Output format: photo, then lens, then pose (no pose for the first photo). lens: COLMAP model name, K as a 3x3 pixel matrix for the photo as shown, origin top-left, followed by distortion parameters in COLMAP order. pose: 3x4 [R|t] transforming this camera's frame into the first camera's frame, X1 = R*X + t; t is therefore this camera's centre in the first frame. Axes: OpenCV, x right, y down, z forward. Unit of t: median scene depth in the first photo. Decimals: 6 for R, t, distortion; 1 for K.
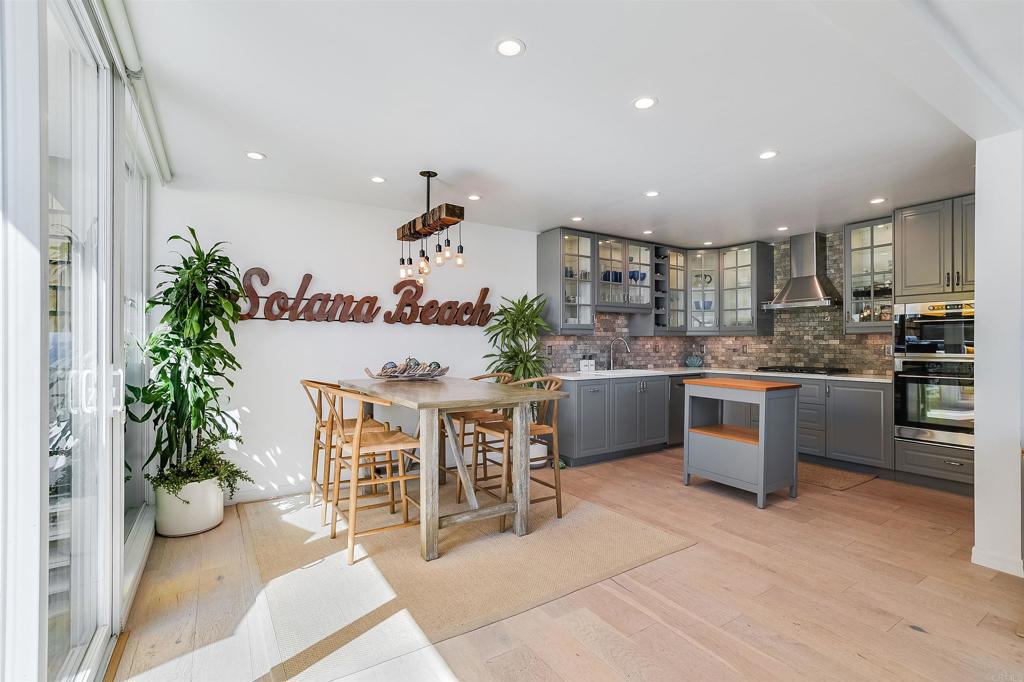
lens RADIAL K [[474.3, 0, 522.2], [0, 474.3, 343.8], [0, 0, 1]] dist [-0.004428, 0.000378]
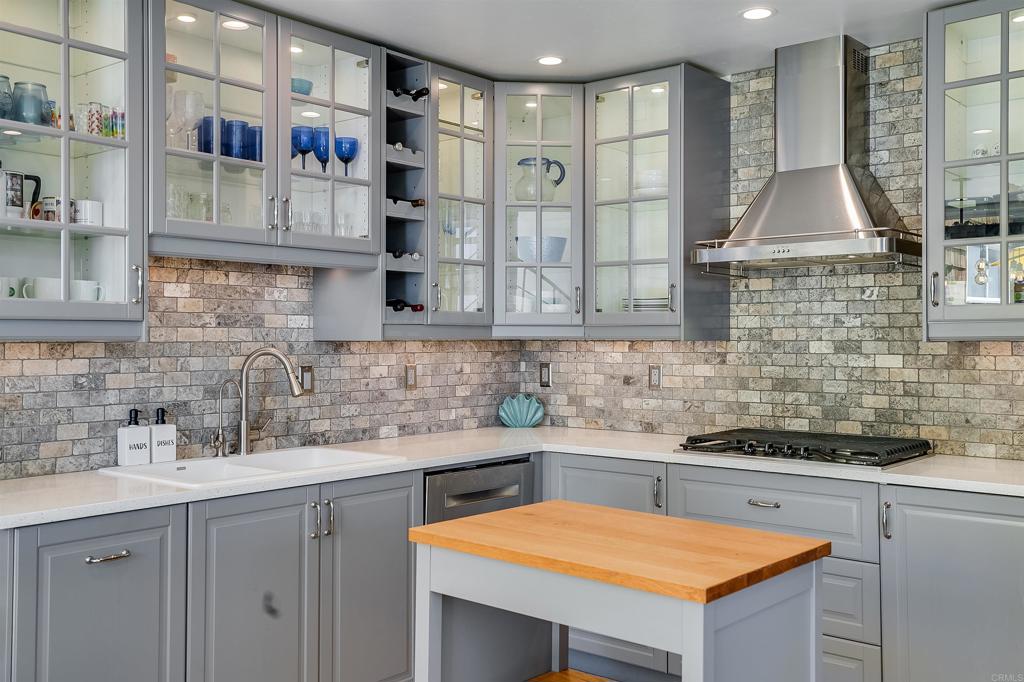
lens RADIAL K [[987.4, 0, 510.4], [0, 987.4, 338.2], [0, 0, 1]] dist [0.018462, 0.000000]
pose [[0.962970, 0.000669, 0.269607, 0.182250], [-0.000603, 1.000000, -0.000330, -0.018584], [-0.269608, 0.000155, 0.962970, 0.348359]]
